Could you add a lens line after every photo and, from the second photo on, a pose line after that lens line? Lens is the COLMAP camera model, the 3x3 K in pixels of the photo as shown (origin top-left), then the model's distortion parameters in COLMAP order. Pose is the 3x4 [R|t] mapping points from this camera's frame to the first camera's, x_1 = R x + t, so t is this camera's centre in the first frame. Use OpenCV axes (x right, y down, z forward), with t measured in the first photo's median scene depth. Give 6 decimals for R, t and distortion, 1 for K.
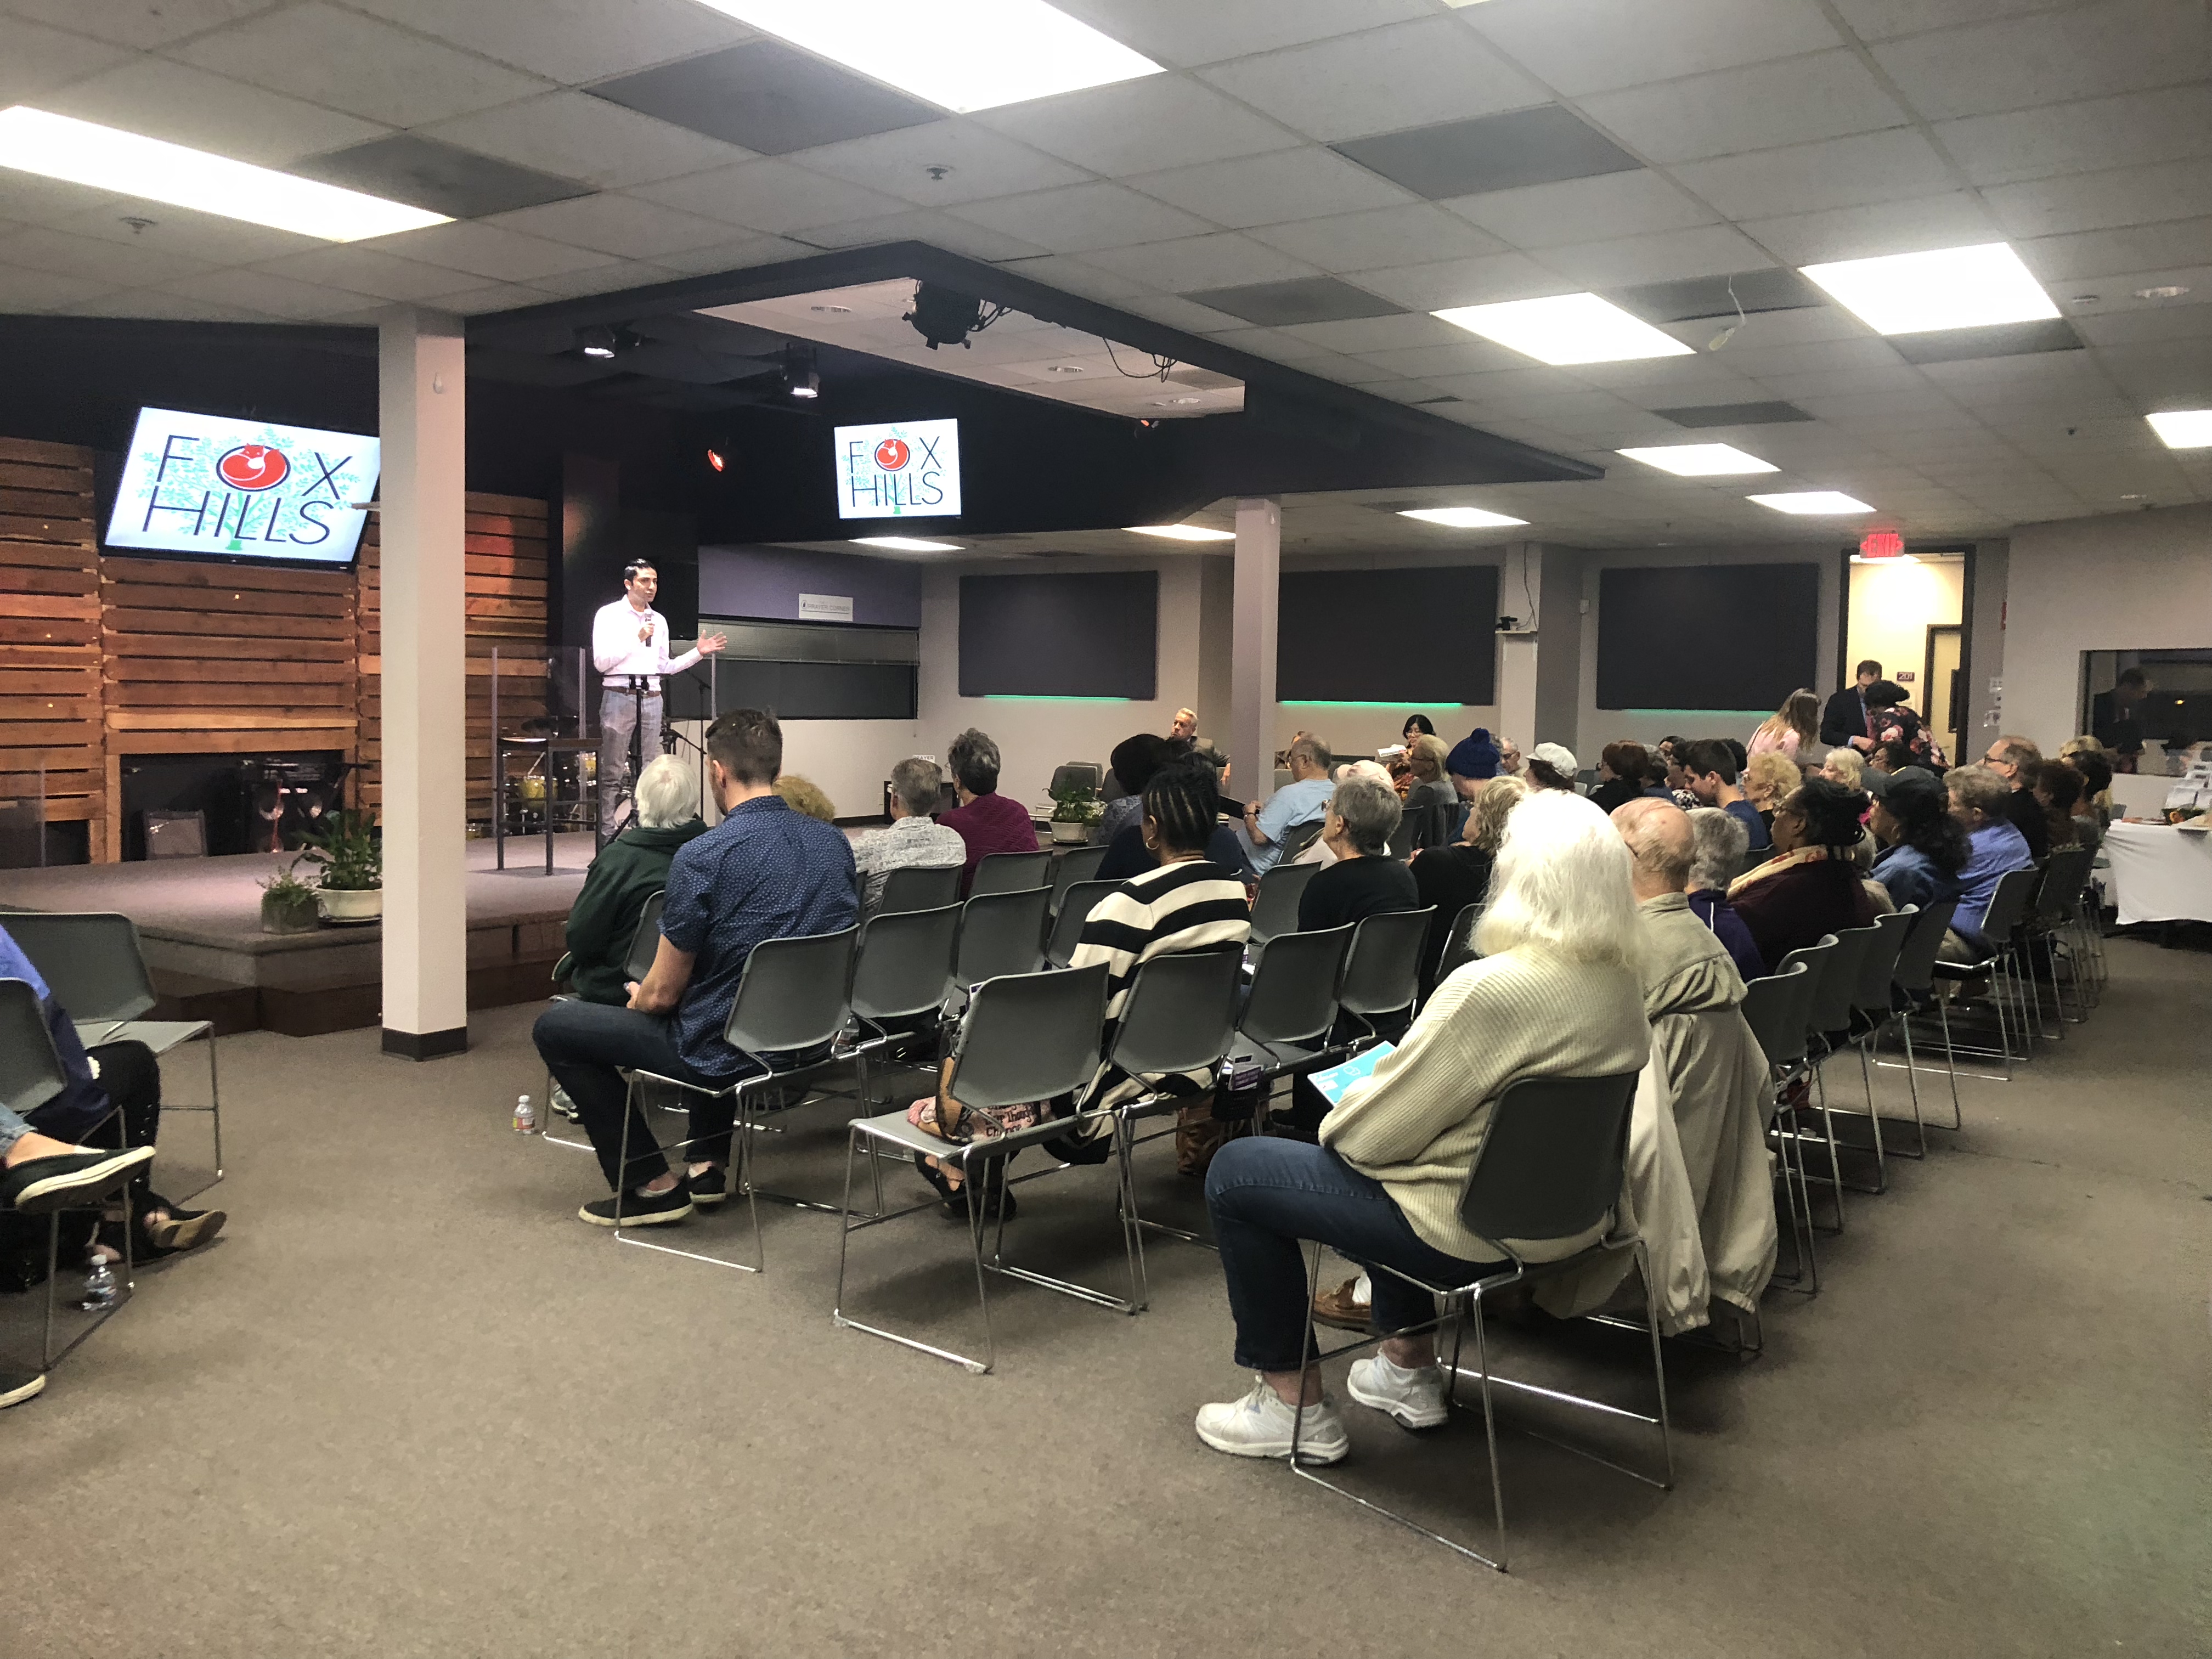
lens RADIAL K [[1795.9, 0, 1140.6], [0, 1795.9, 809.1], [0, 0, 1]] dist [-0.002705, -0.004404]
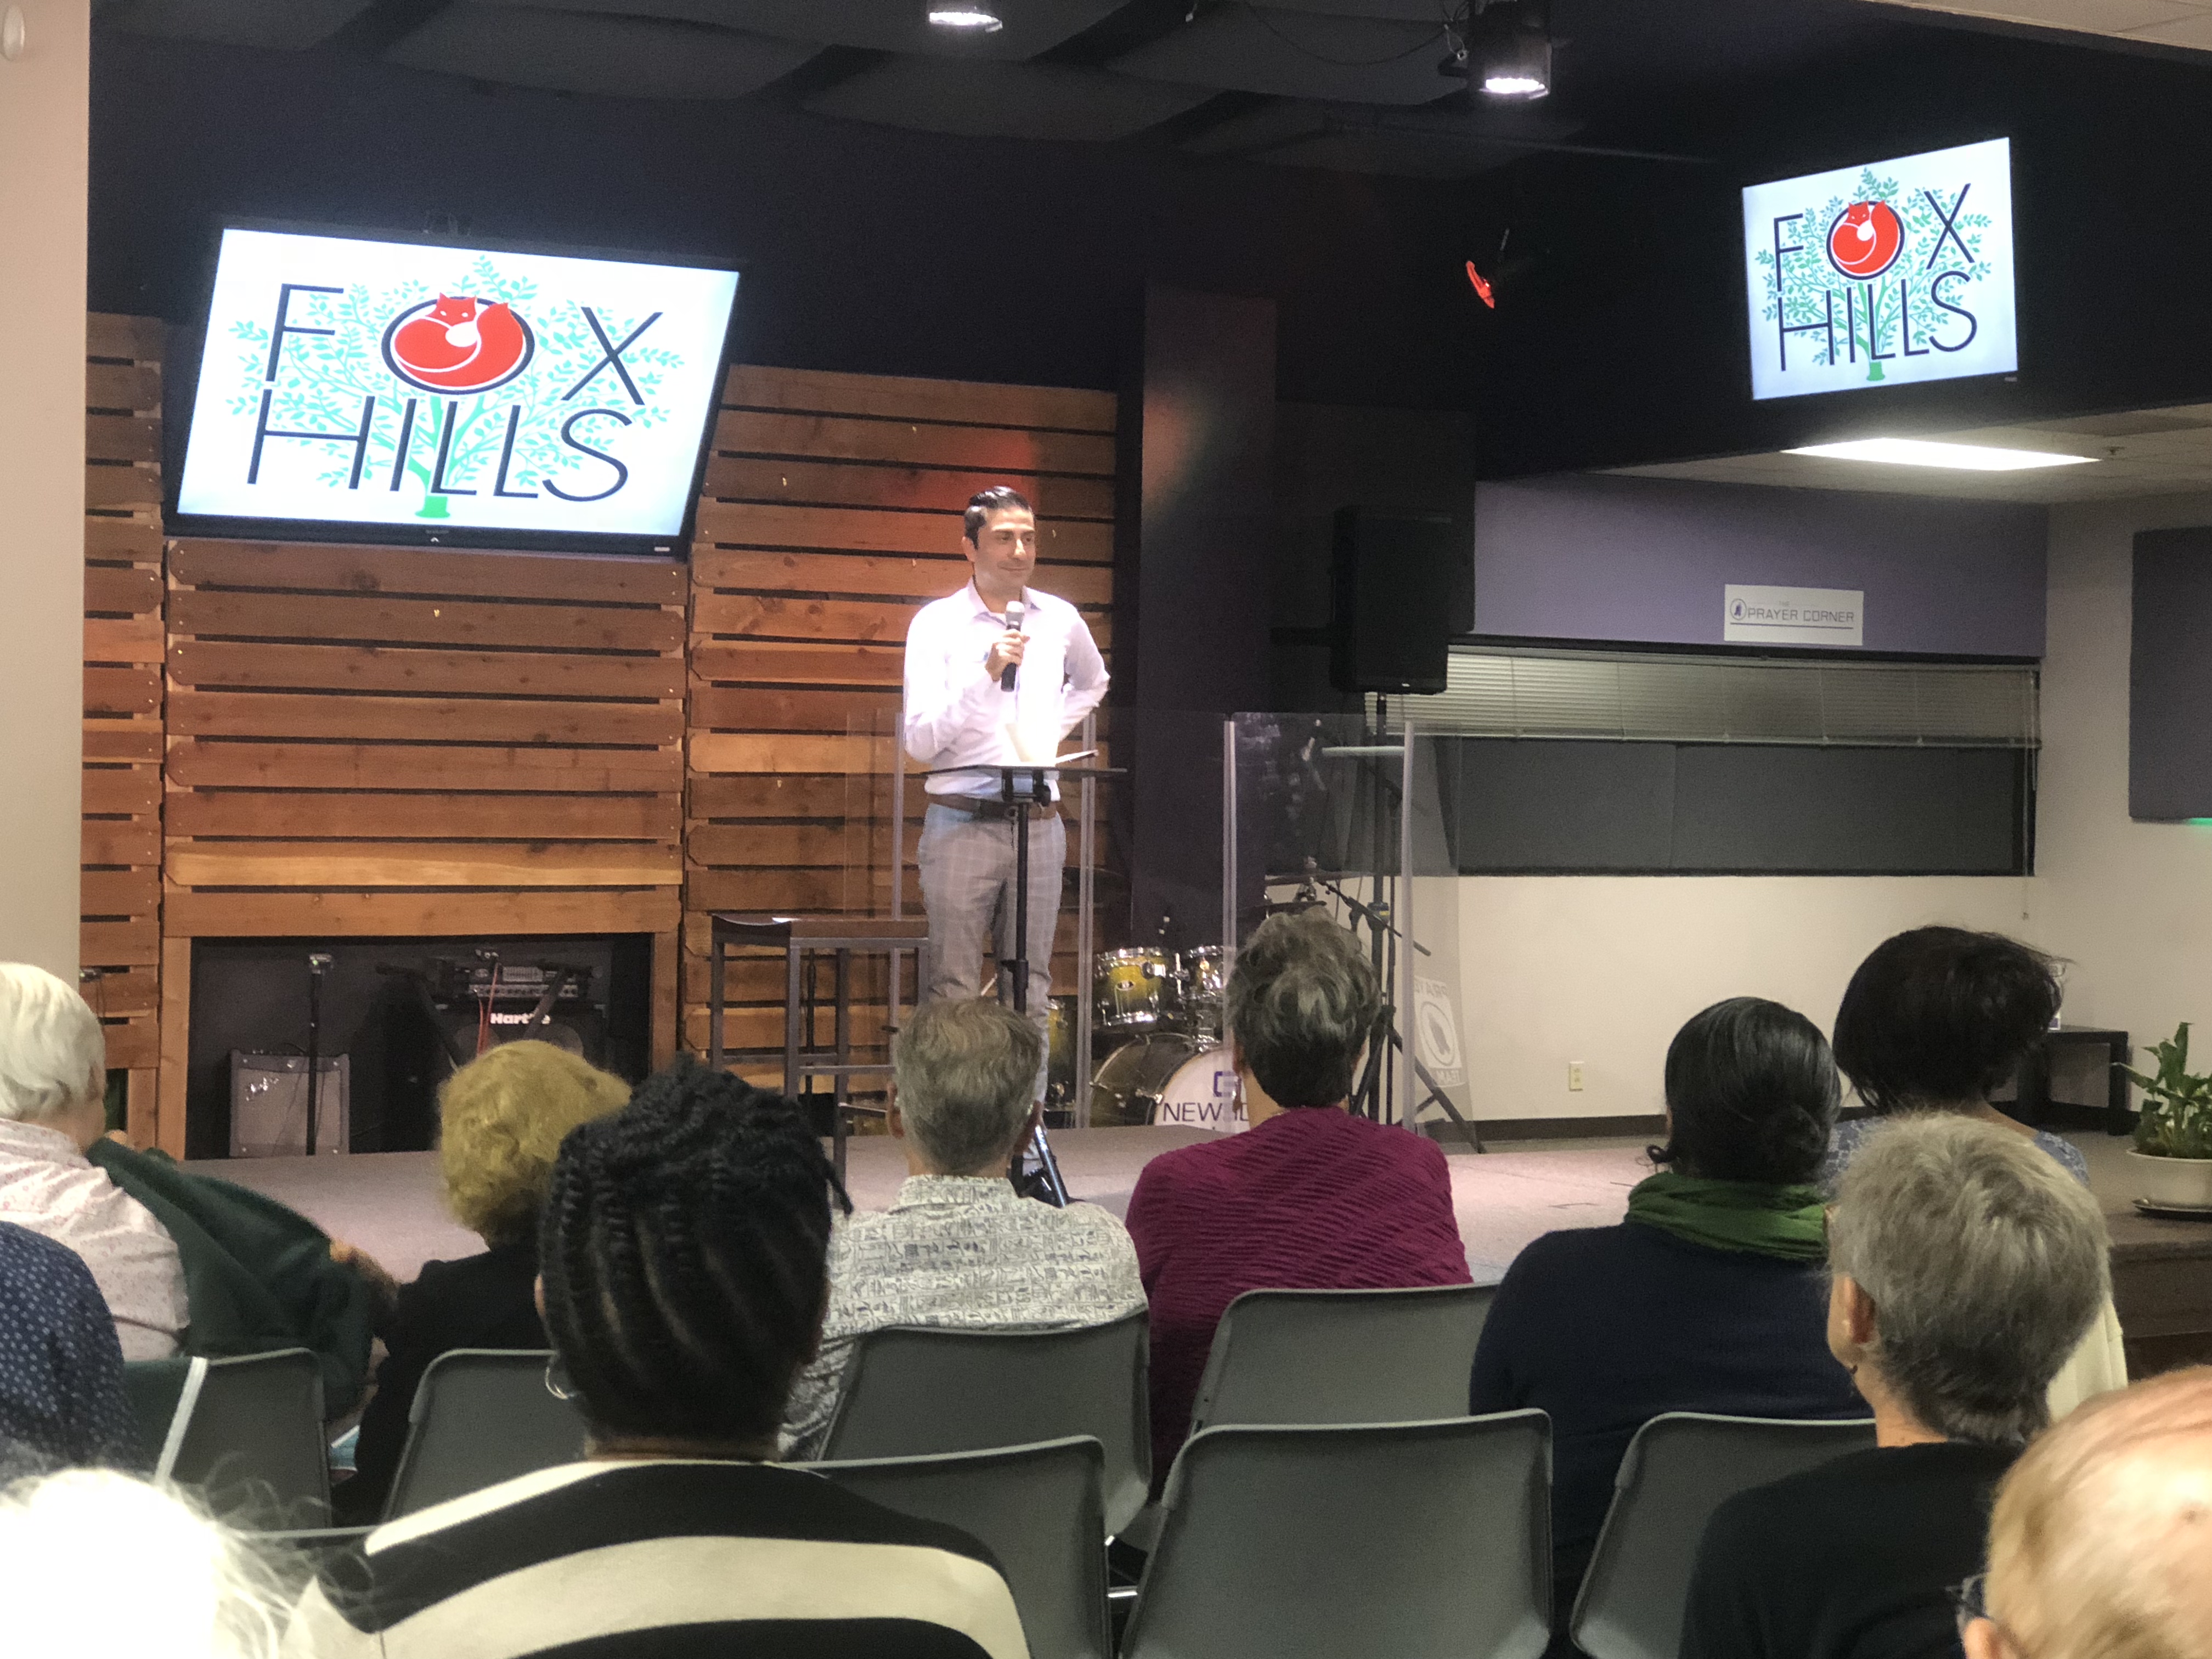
lens RADIAL K [[3709.2, 0, 1109.0], [0, 3709.2, 840.2], [0, 0, 1]] dist [0.031703, -0.015561]
pose [[0.896232, 0.002405, -0.443579, 0.129884], [-0.028372, 0.998249, -0.051912, -0.013930], [0.442677, 0.059111, 0.894731, 0.244038]]
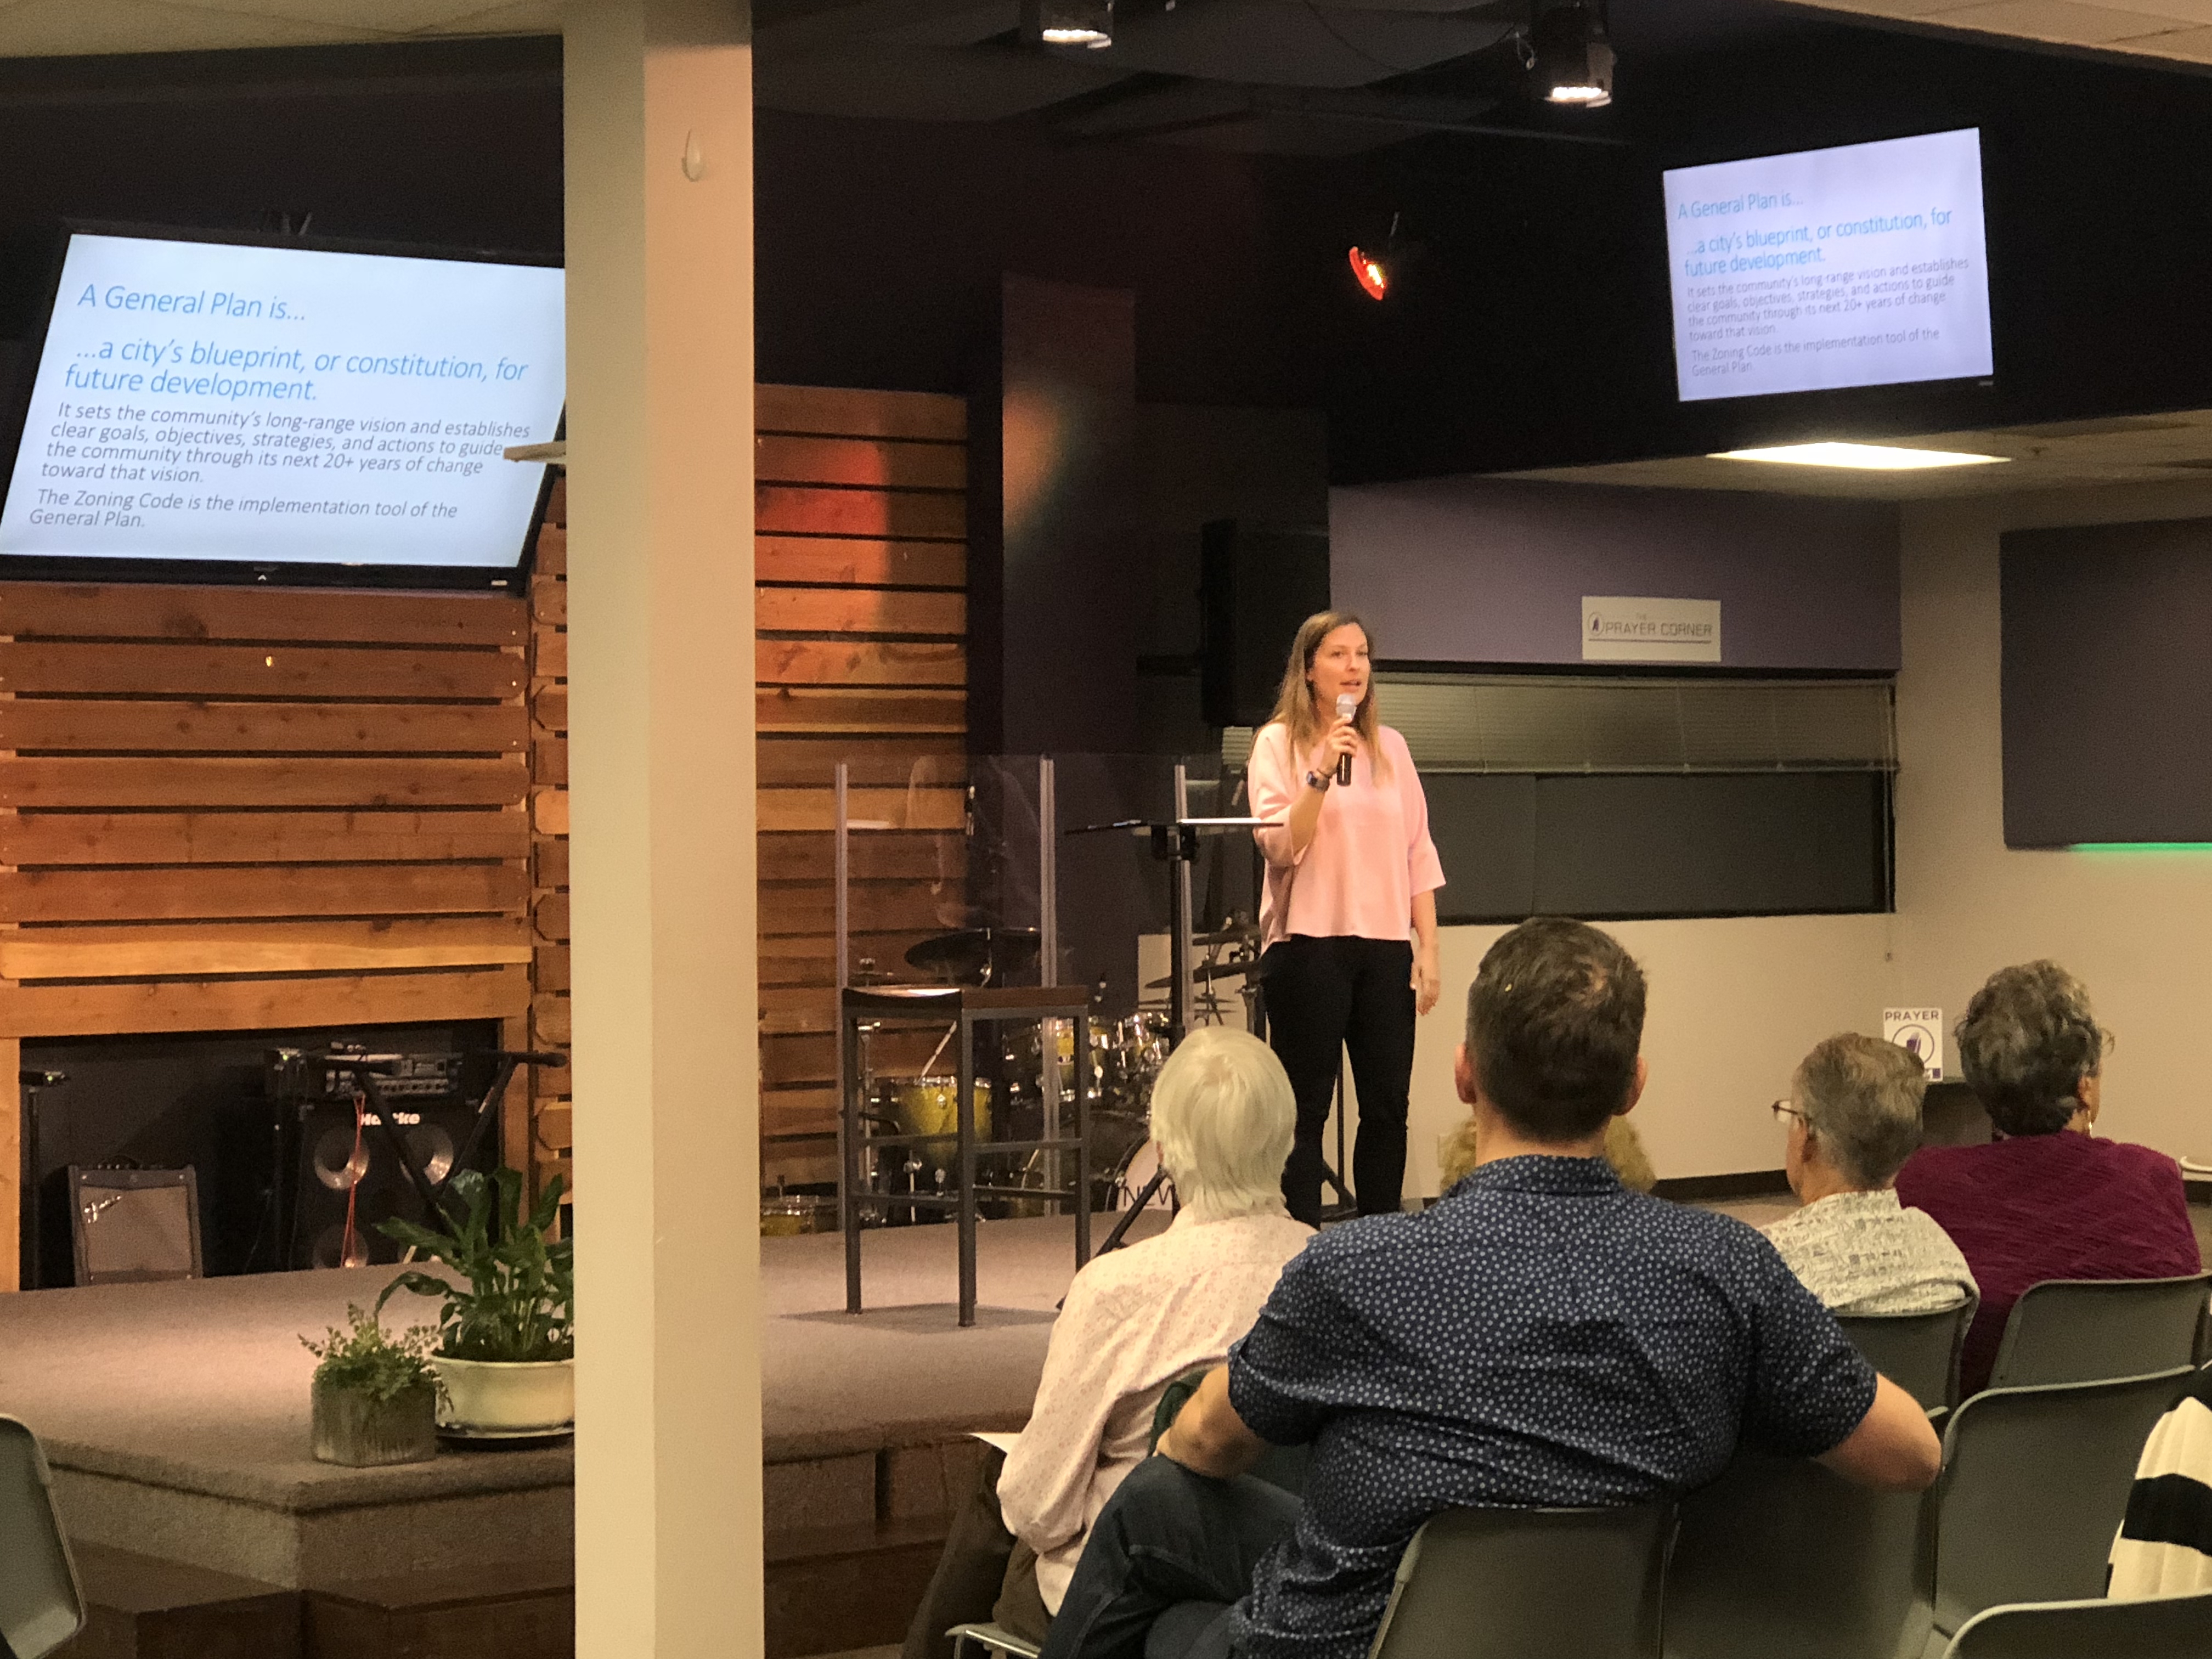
lens RADIAL K [[4754.0, 0, 1106.0], [0, 4754.0, 829.5], [0, 0, 1]] dist [-0.042114, 0.275141]
pose [[0.957099, -0.026724, -0.288526, 0.011406], [0.007551, 0.997700, -0.067359, -0.002121], [0.289662, 0.062291, 0.955100, -0.017166]]
